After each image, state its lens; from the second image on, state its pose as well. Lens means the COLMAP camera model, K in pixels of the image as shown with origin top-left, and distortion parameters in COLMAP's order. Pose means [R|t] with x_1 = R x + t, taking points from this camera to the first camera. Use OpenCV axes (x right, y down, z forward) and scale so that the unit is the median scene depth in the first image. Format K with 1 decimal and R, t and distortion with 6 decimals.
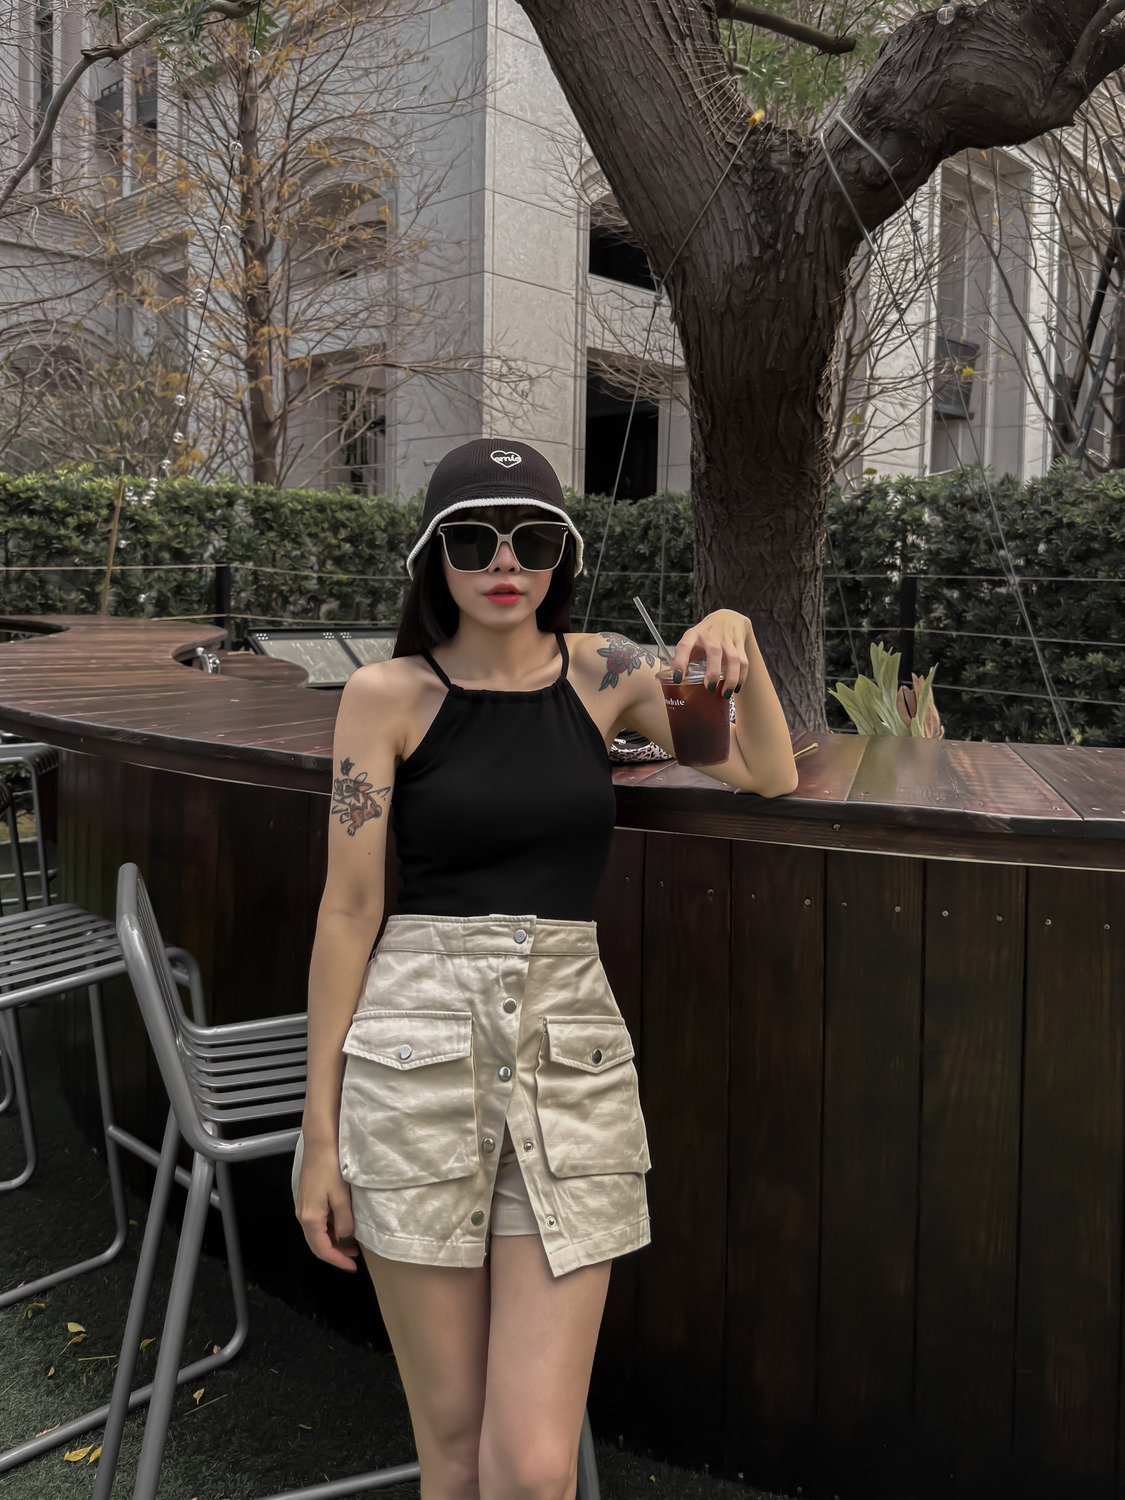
lens RADIAL K [[1214.3, 0, 572.0], [0, 1214.3, 625.9], [0, 0, 1]] dist [0.146922, -0.268347]
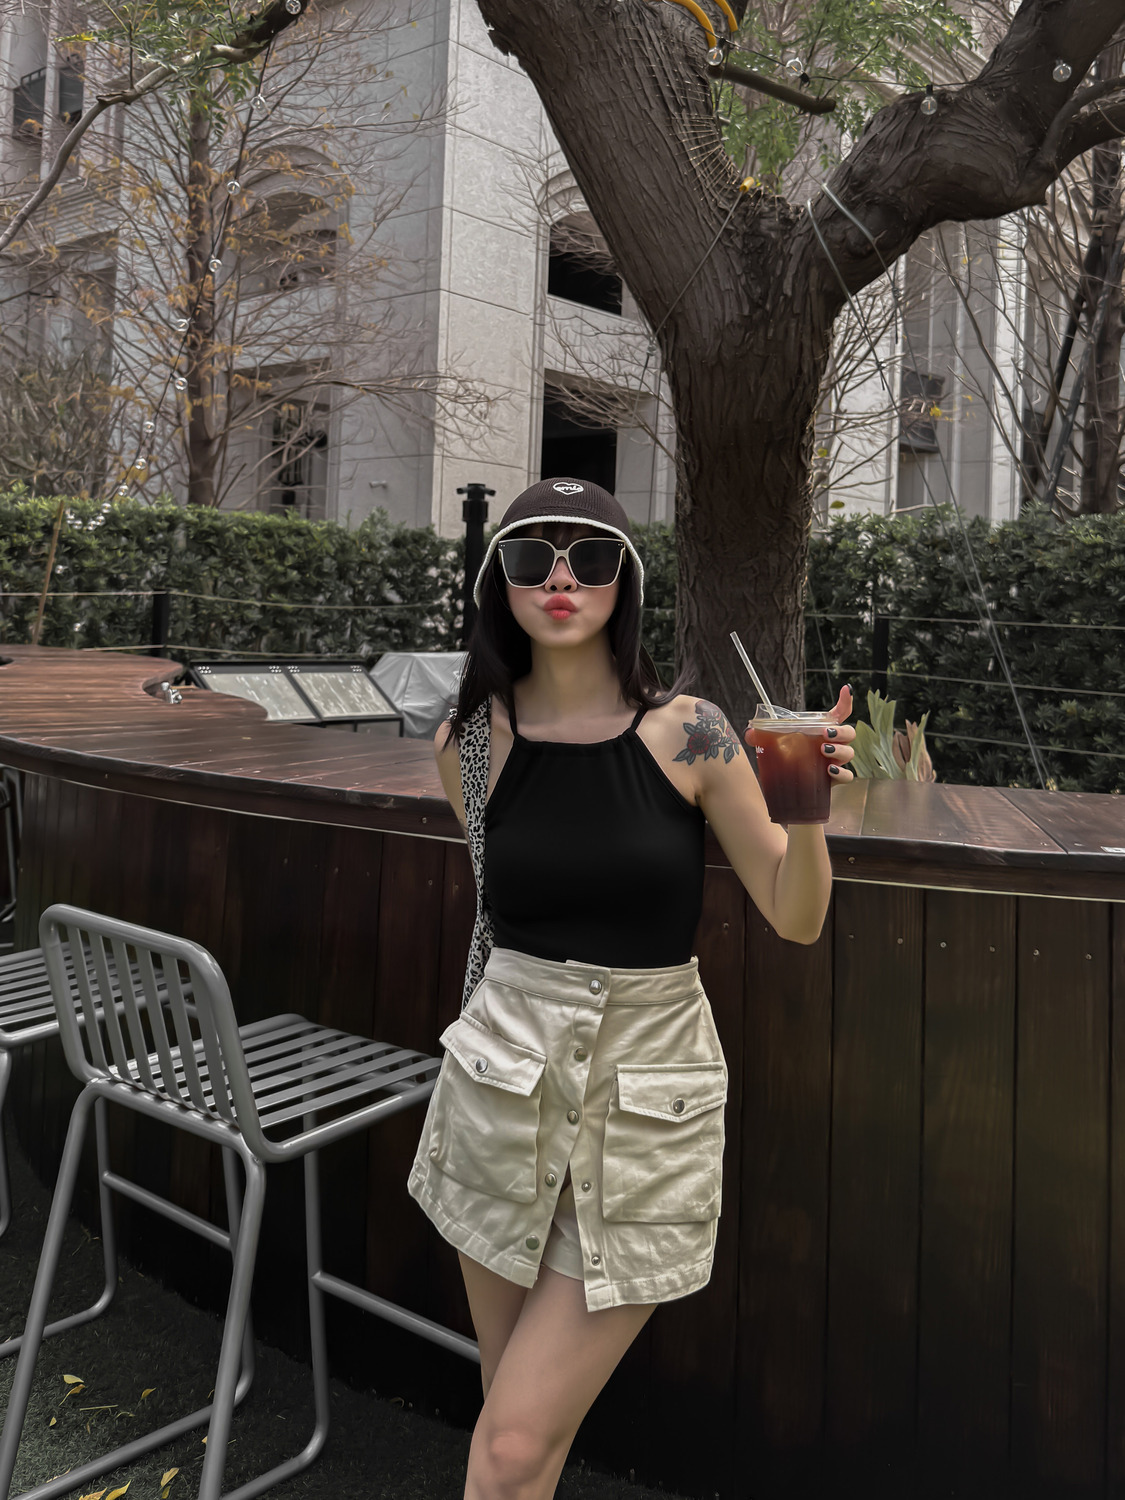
lens RADIAL K [[1315.2, 0, 595.1], [0, 1315.2, 549.6], [0, 0, 1]] dist [0.183646, -0.341607]
pose [[0.997891, 0.021635, 0.061200, -0.018007], [-0.016454, 0.996336, -0.083927, -0.001979], [-0.062792, 0.082743, 0.994591, -0.039809]]
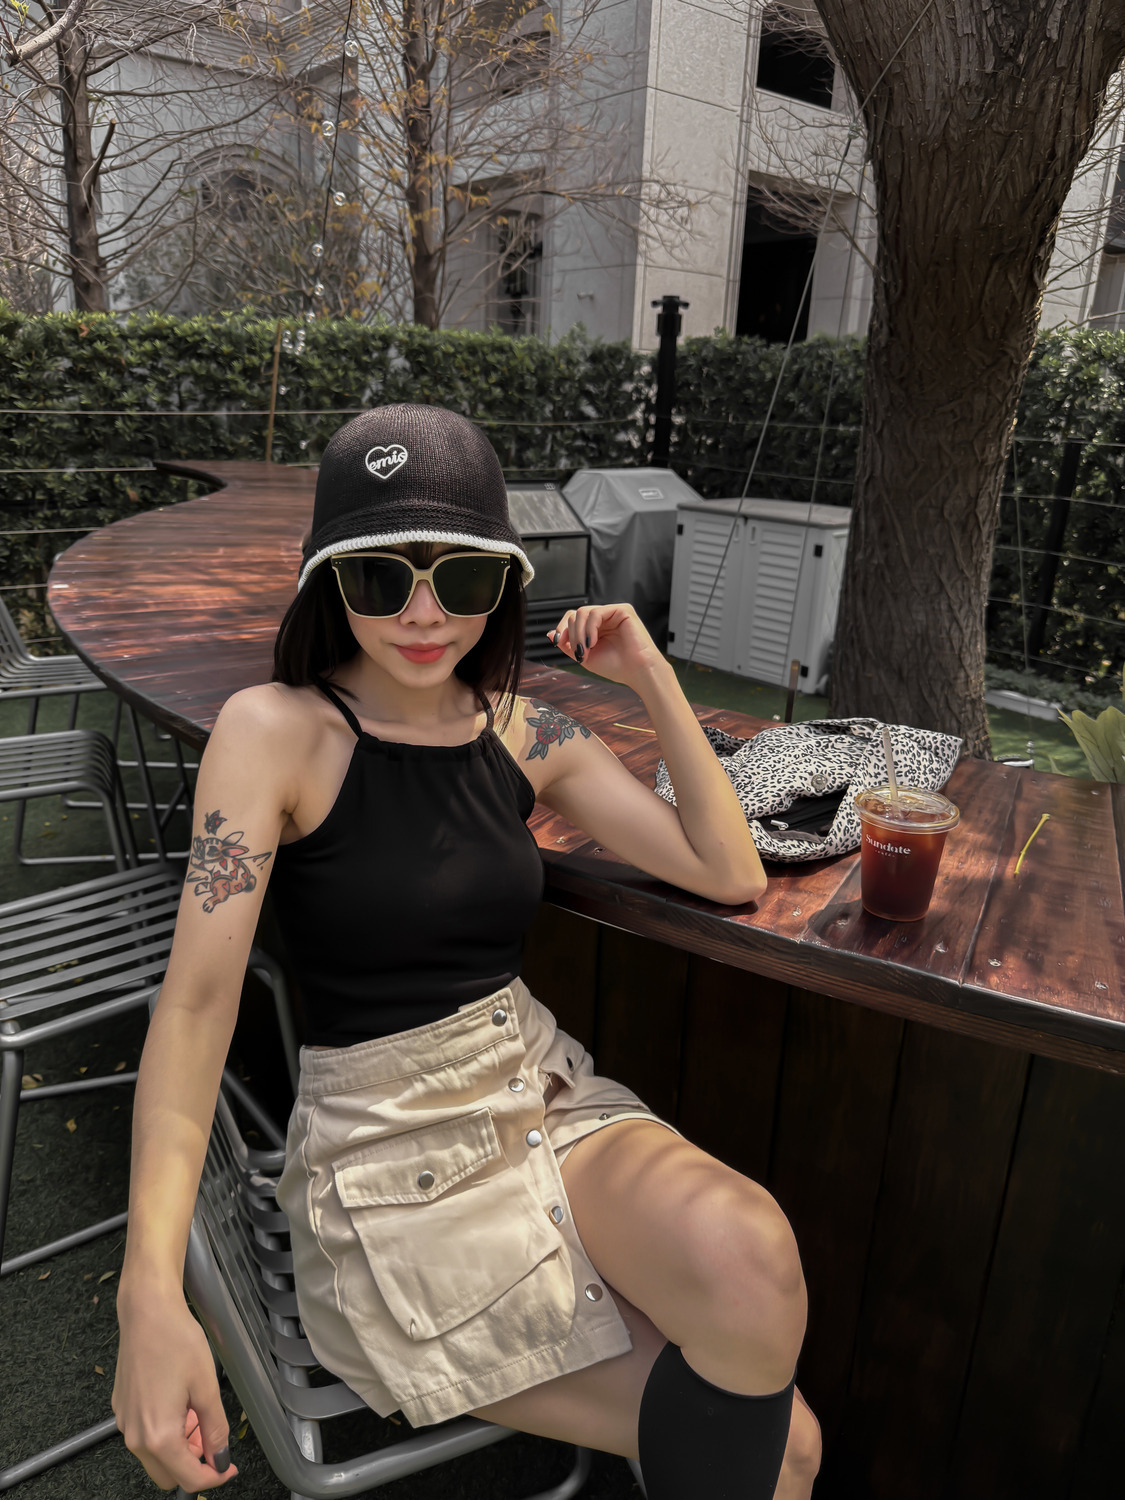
lens RADIAL K [[1077.0, 0, 562.5], [0, 1077.0, 750.0], [0, 0, 1]] dist [-0.002235, -0.010196]
pose [[0.990613, 0.063941, -0.120822, -0.003829], [-0.028894, 0.961832, 0.272110, -0.026302], [0.133610, -0.266064, 0.954651, 0.082374]]
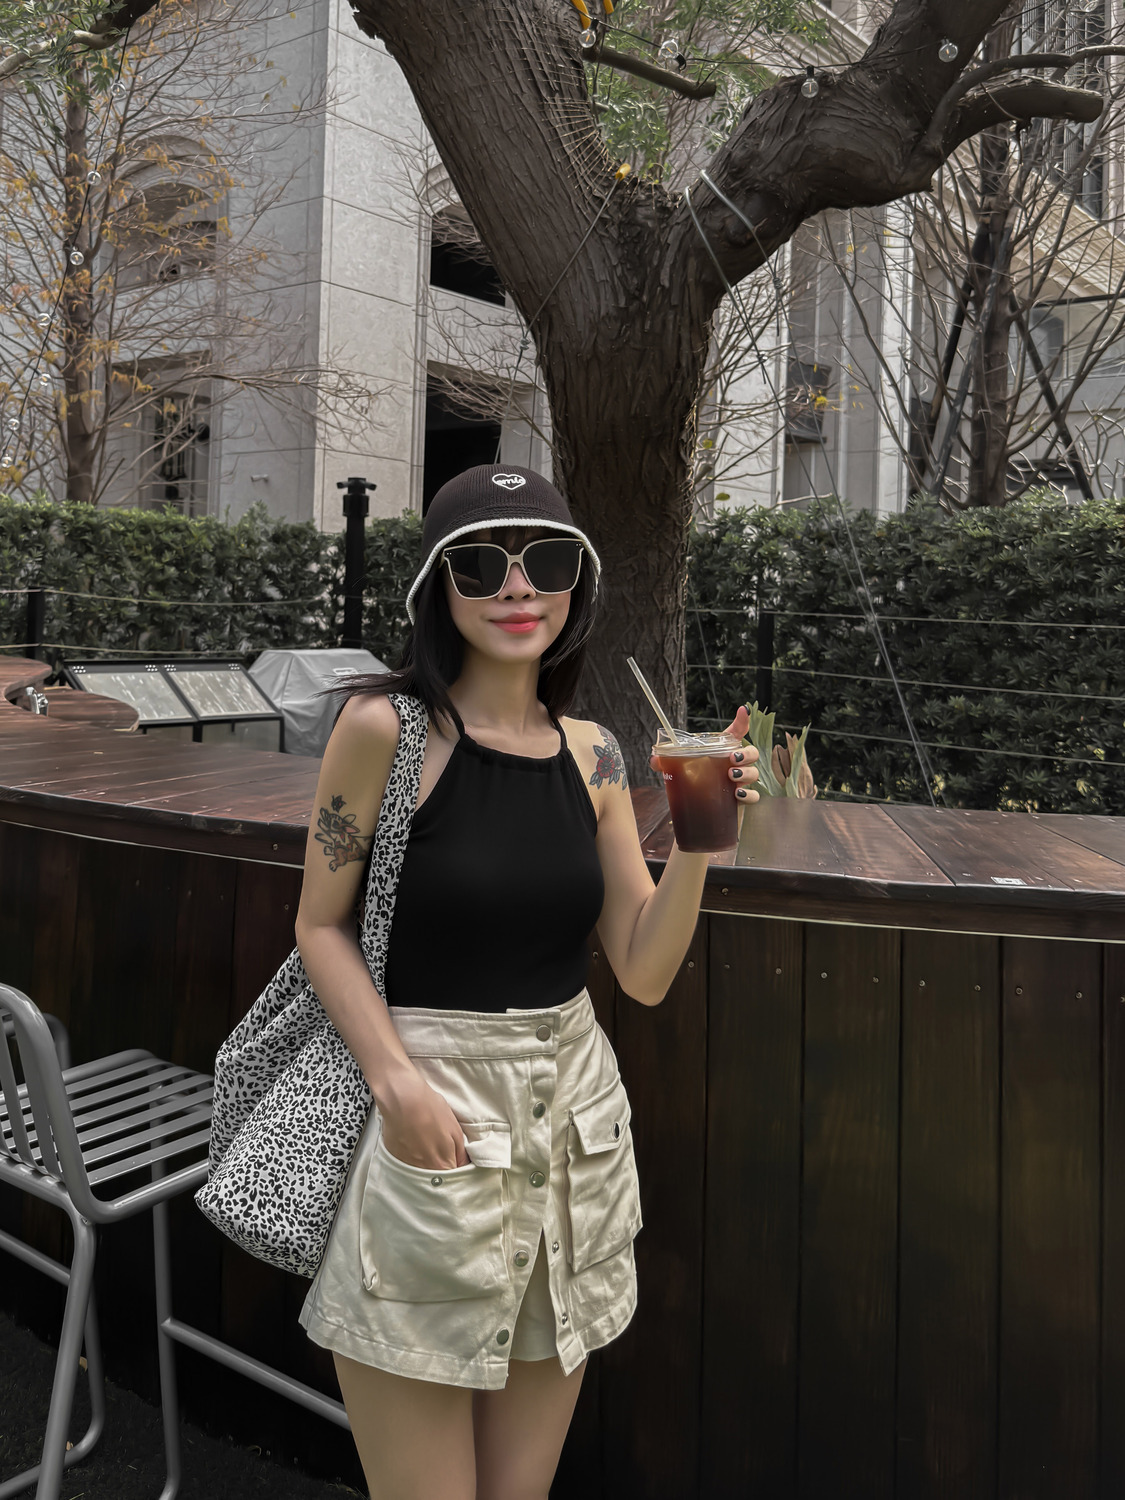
lens RADIAL K [[1316.6, 0, 480.1], [0, 1316.6, 551.2], [0, 0, 1]] dist [0.166858, -0.253038]
pose [[0.998083, 0.016510, 0.059639, -0.011985], [-0.011948, 0.997031, -0.076063, -0.006496], [-0.060718, 0.075204, 0.995318, -0.026048]]
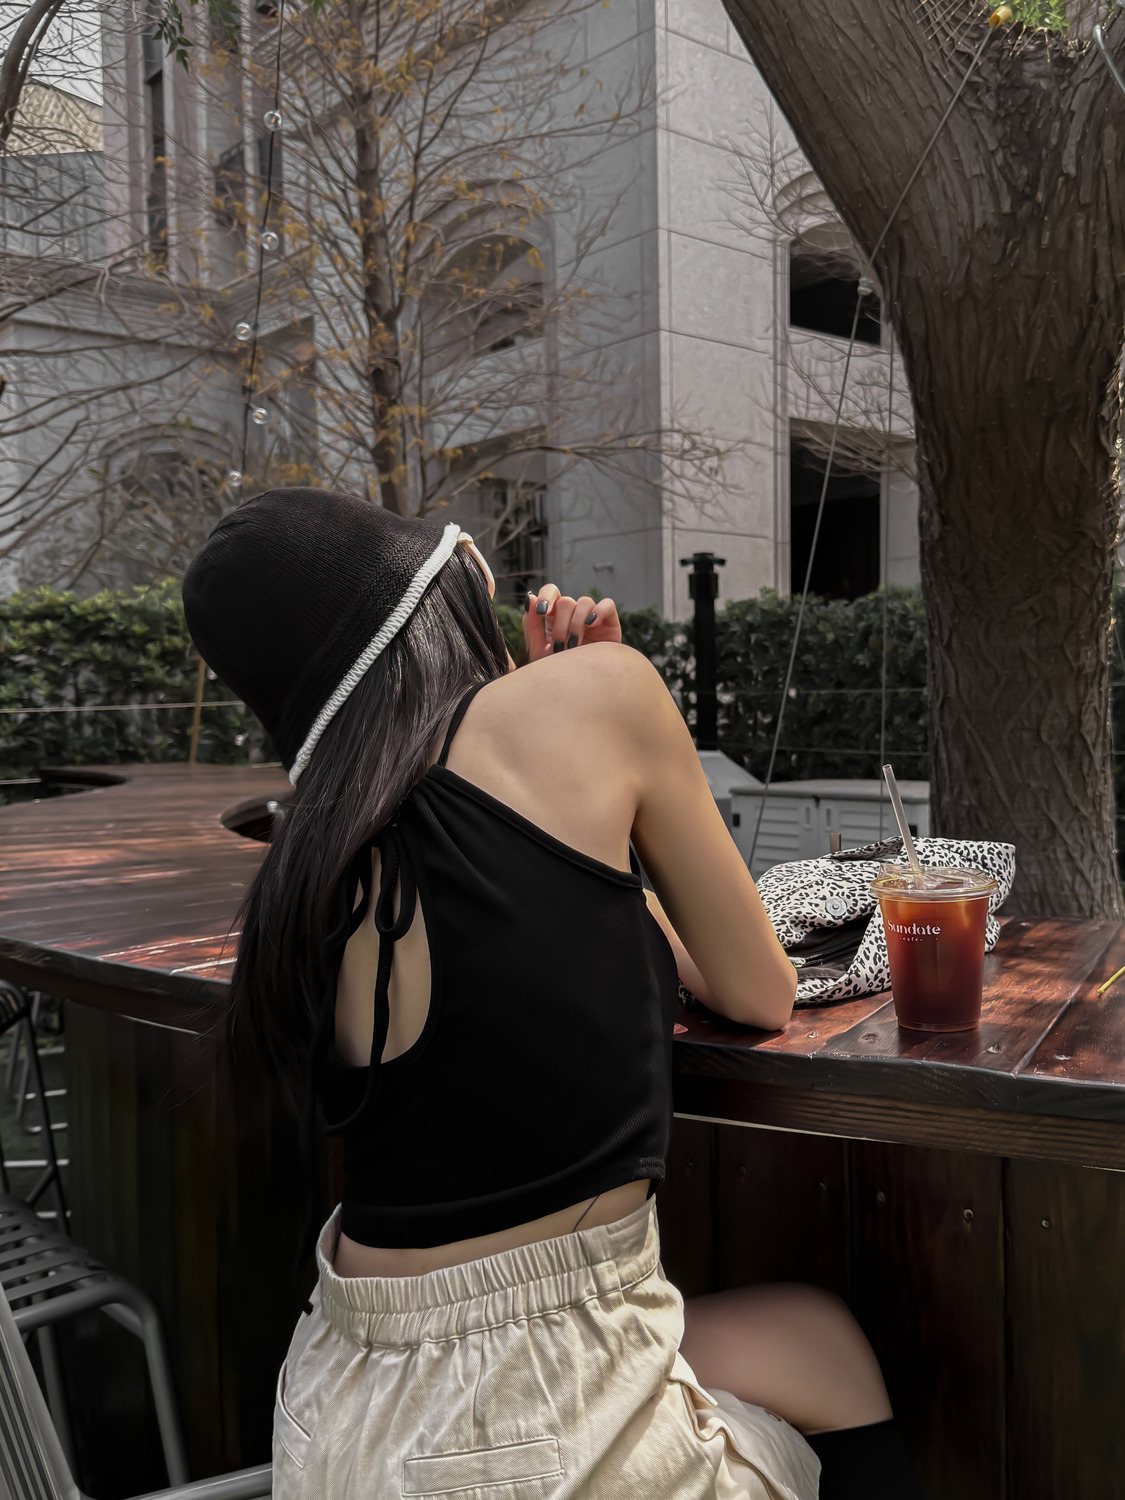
lens RADIAL K [[1425.7, 0, 669.7], [0, 1425.7, 780.5], [0, 0, 1]] dist [0.163159, -0.363851]
pose [[0.996330, -0.028084, -0.080853, 0.007881], [0.029150, 0.999503, 0.012029, 0.000518], [0.080475, -0.014341, 0.996653, 0.072362]]
